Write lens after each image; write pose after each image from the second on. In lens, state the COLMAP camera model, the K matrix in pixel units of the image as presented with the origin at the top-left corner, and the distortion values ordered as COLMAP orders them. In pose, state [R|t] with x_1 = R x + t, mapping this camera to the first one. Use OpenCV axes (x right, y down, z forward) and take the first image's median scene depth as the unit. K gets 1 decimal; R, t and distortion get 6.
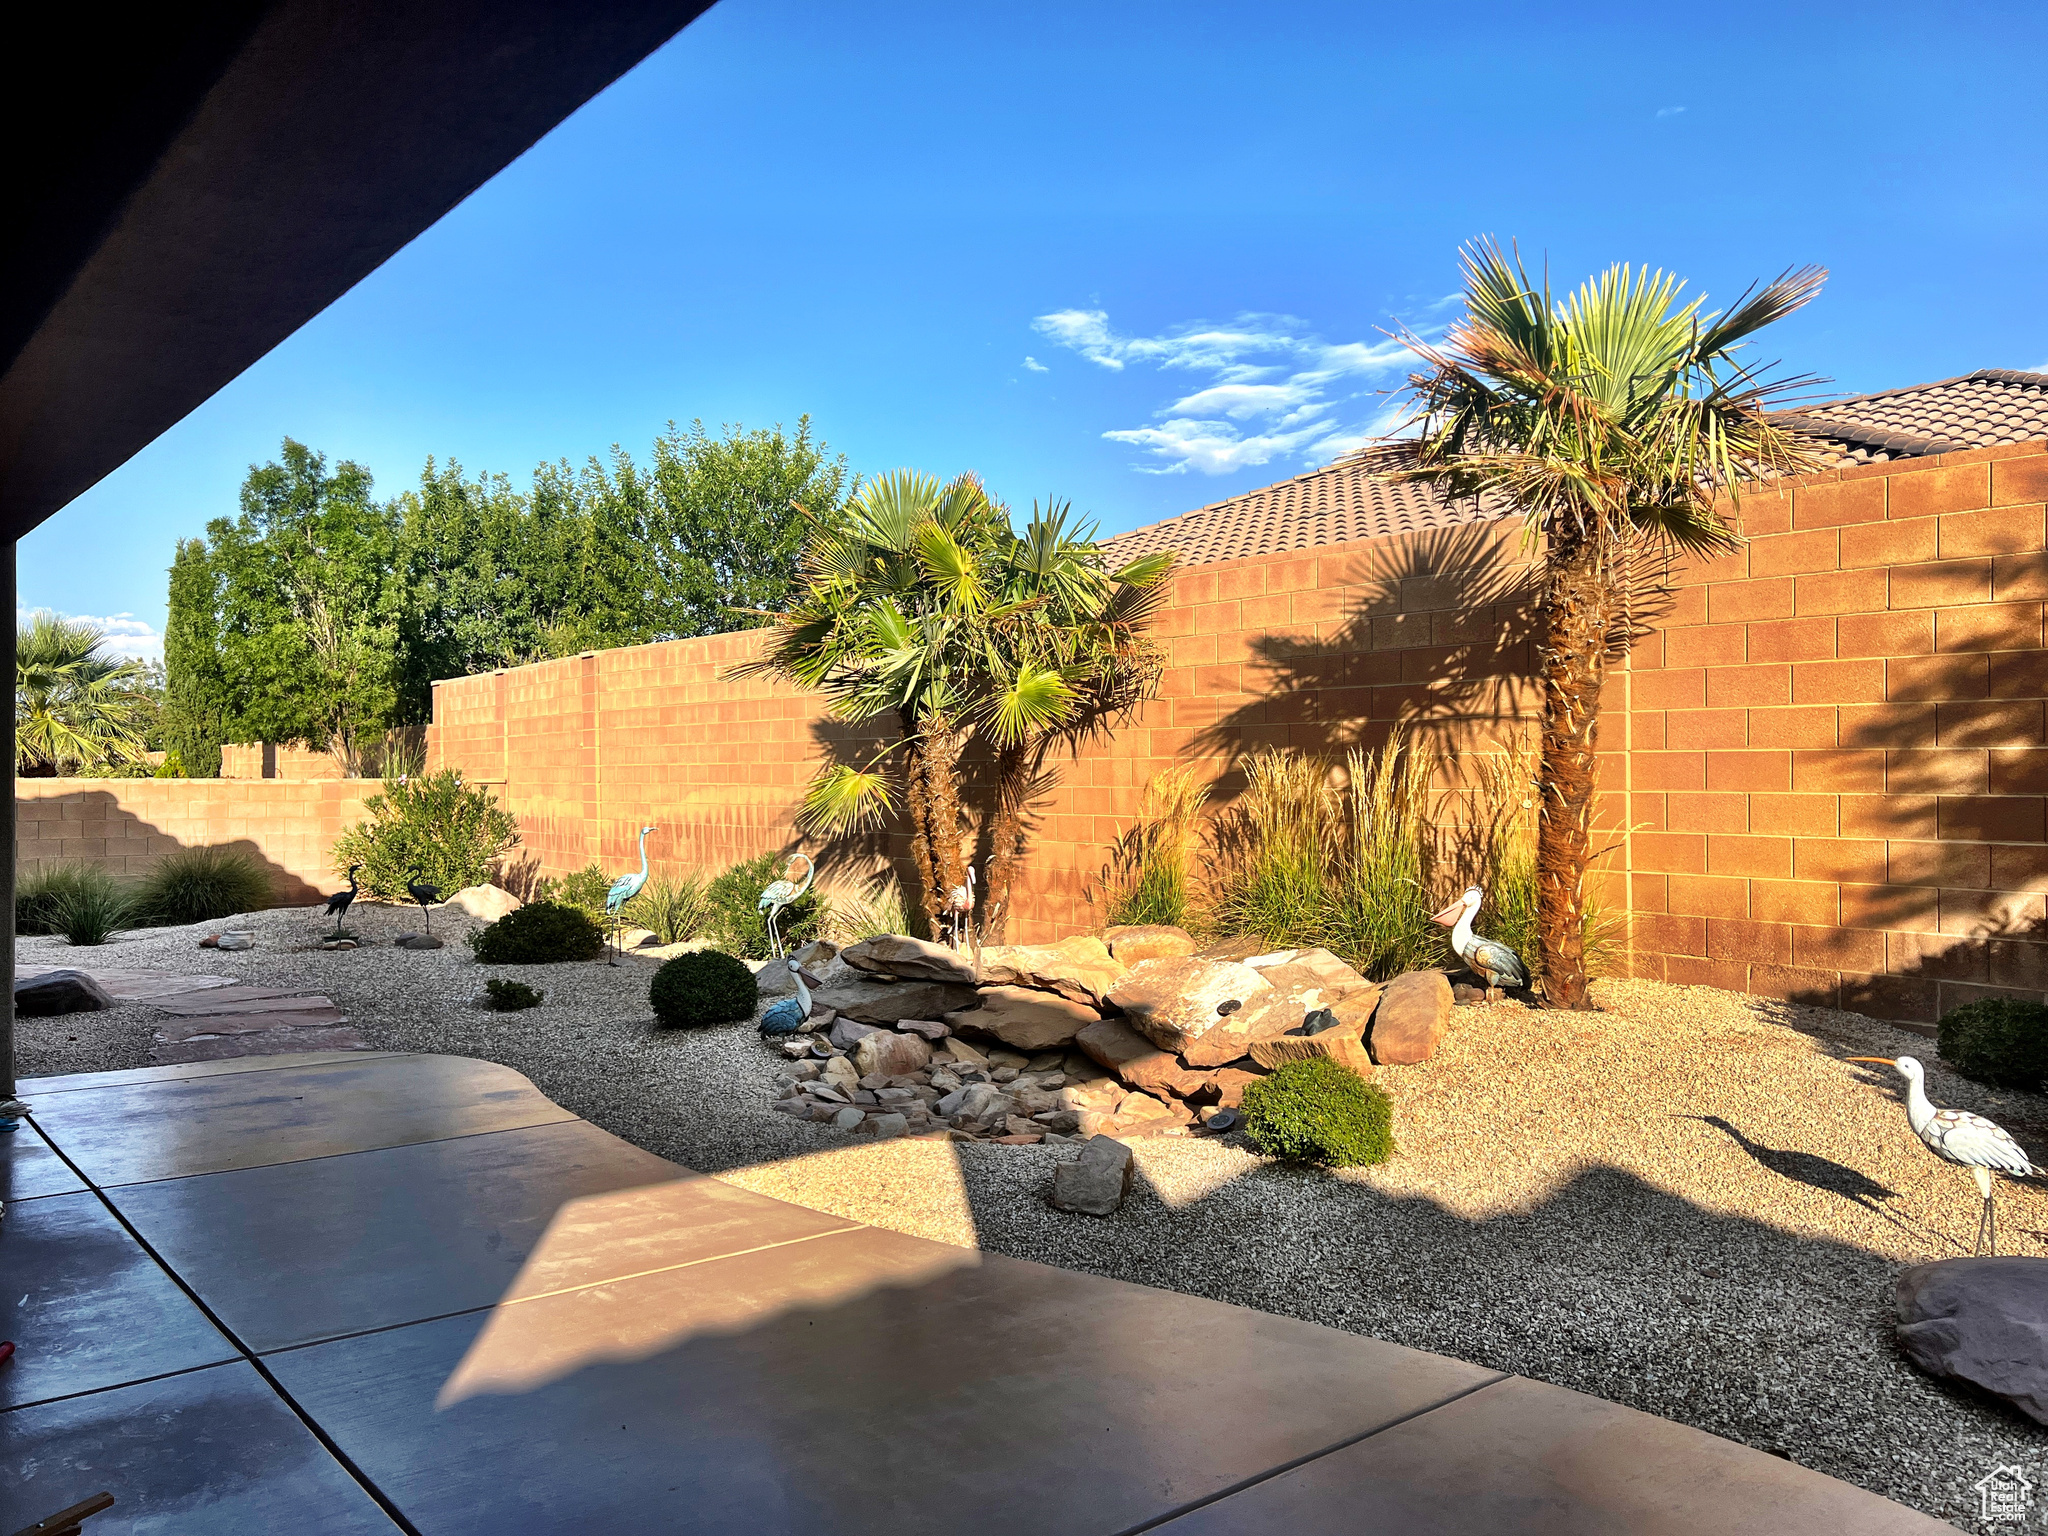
lens RADIAL K [[1551.1, 0, 984.4], [0, 1551.1, 764.0], [0, 0, 1]] dist [0.142006, -0.171767]
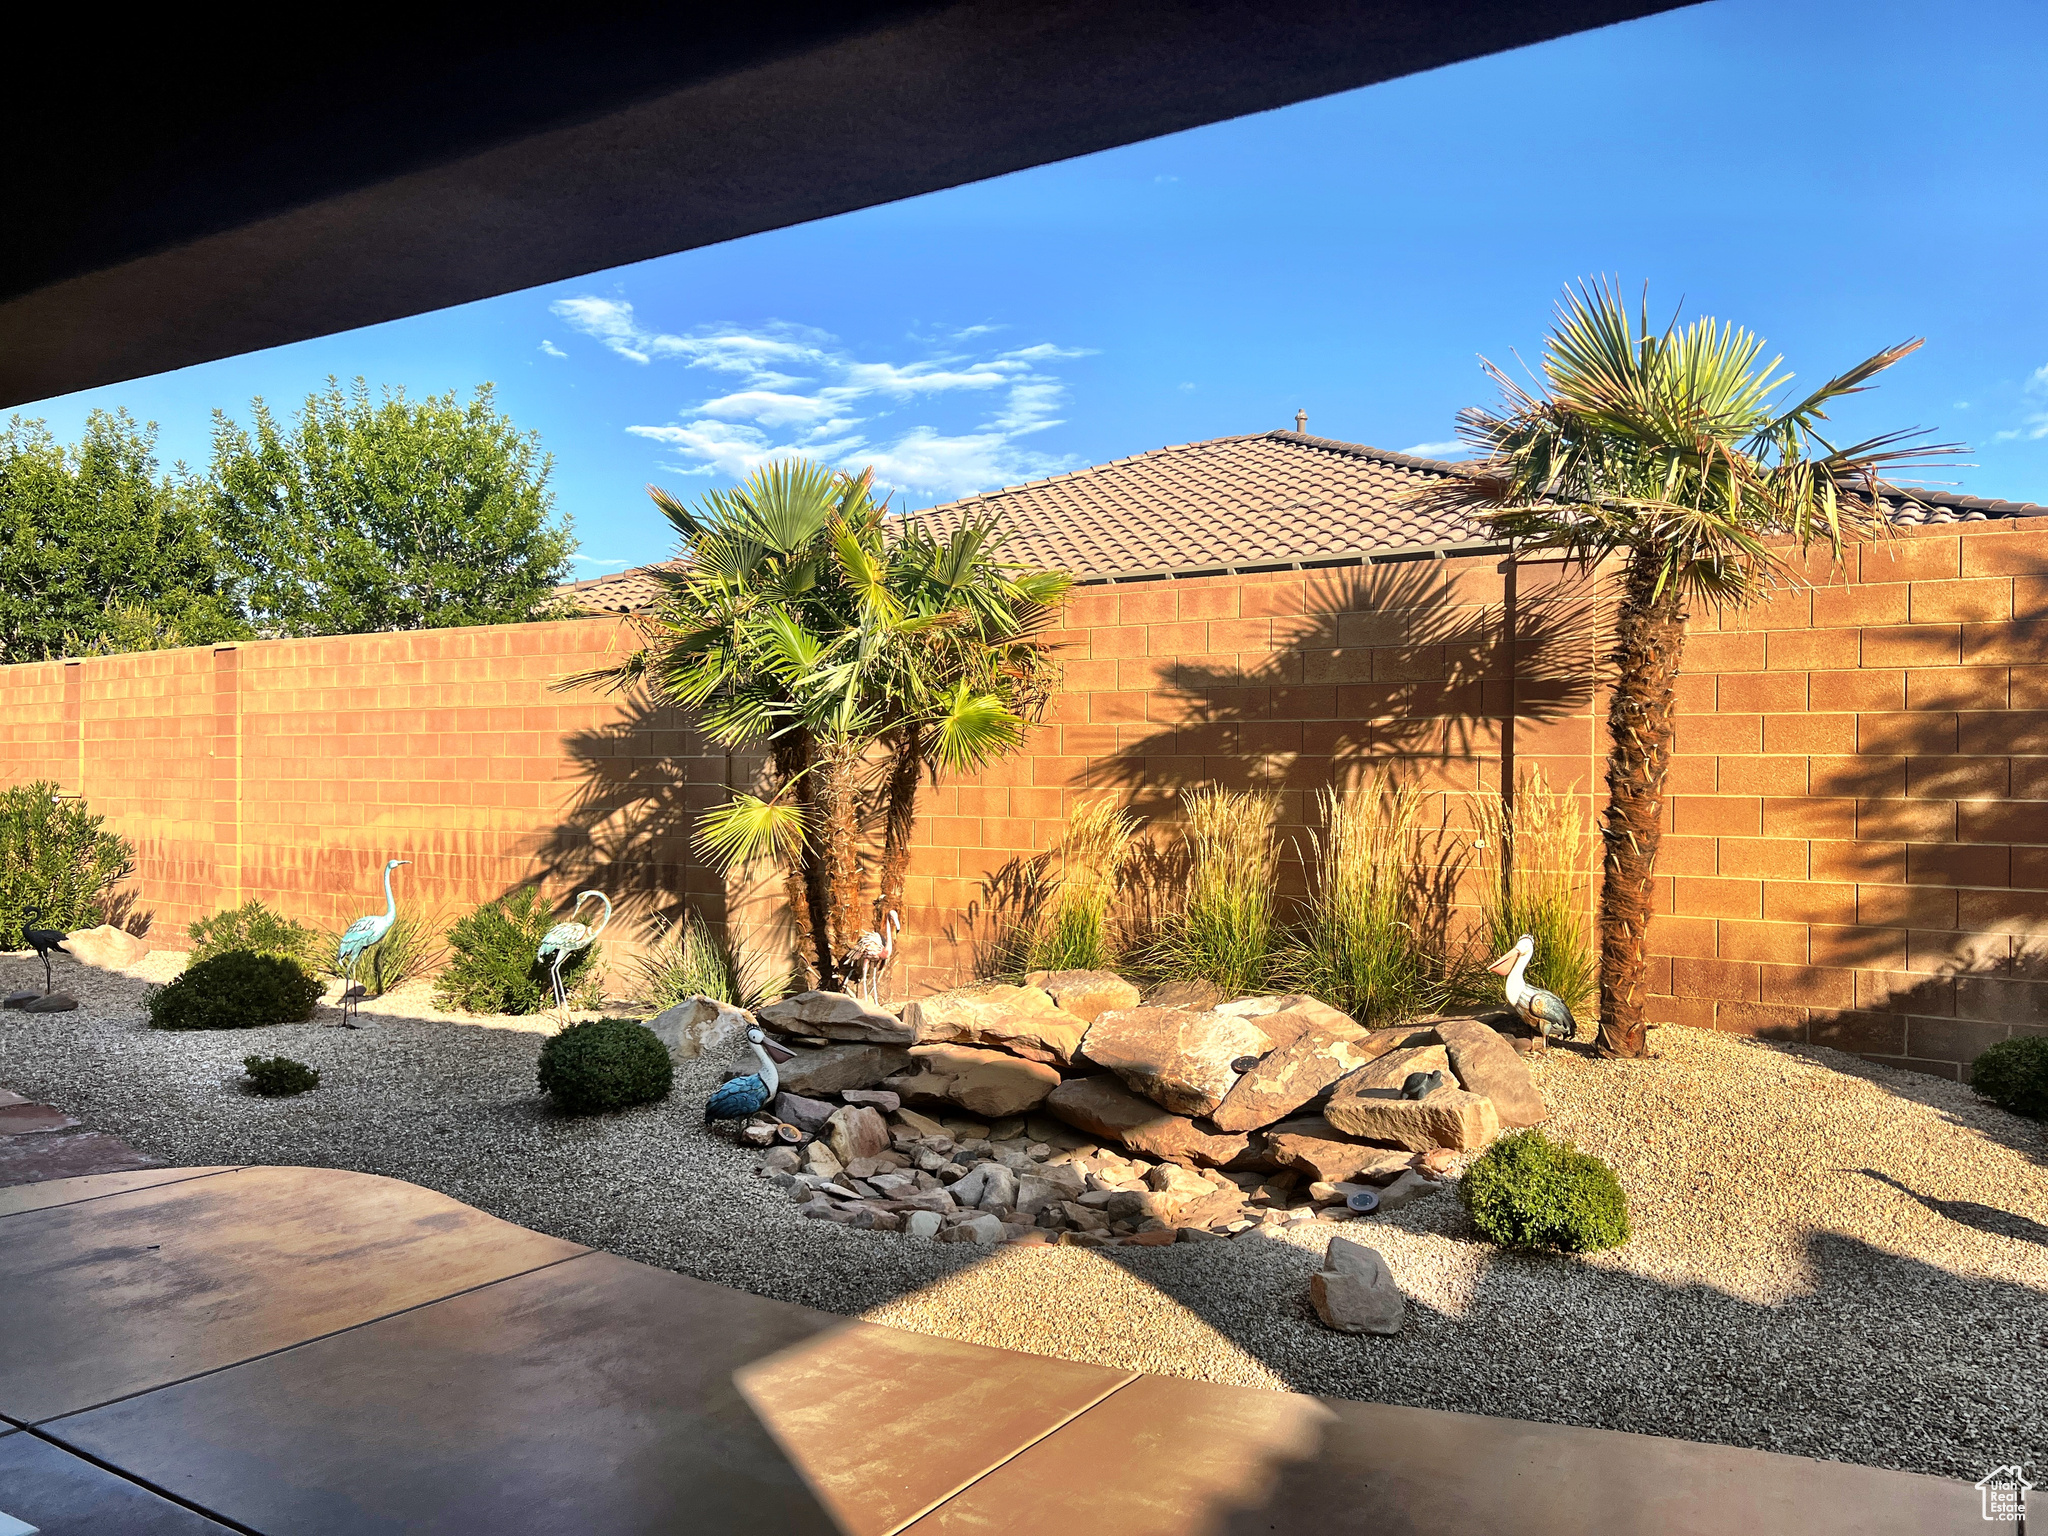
lens RADIAL K [[1565.7, 0, 1024.0], [0, 1565.7, 768.0], [0, 0, 1]] dist [0.086436, -0.080022]
pose [[0.949117, 0.015041, 0.314563, -0.236088], [-0.014063, 0.999887, -0.005379, -0.012969], [-0.314608, 0.000681, 0.949221, 0.128597]]
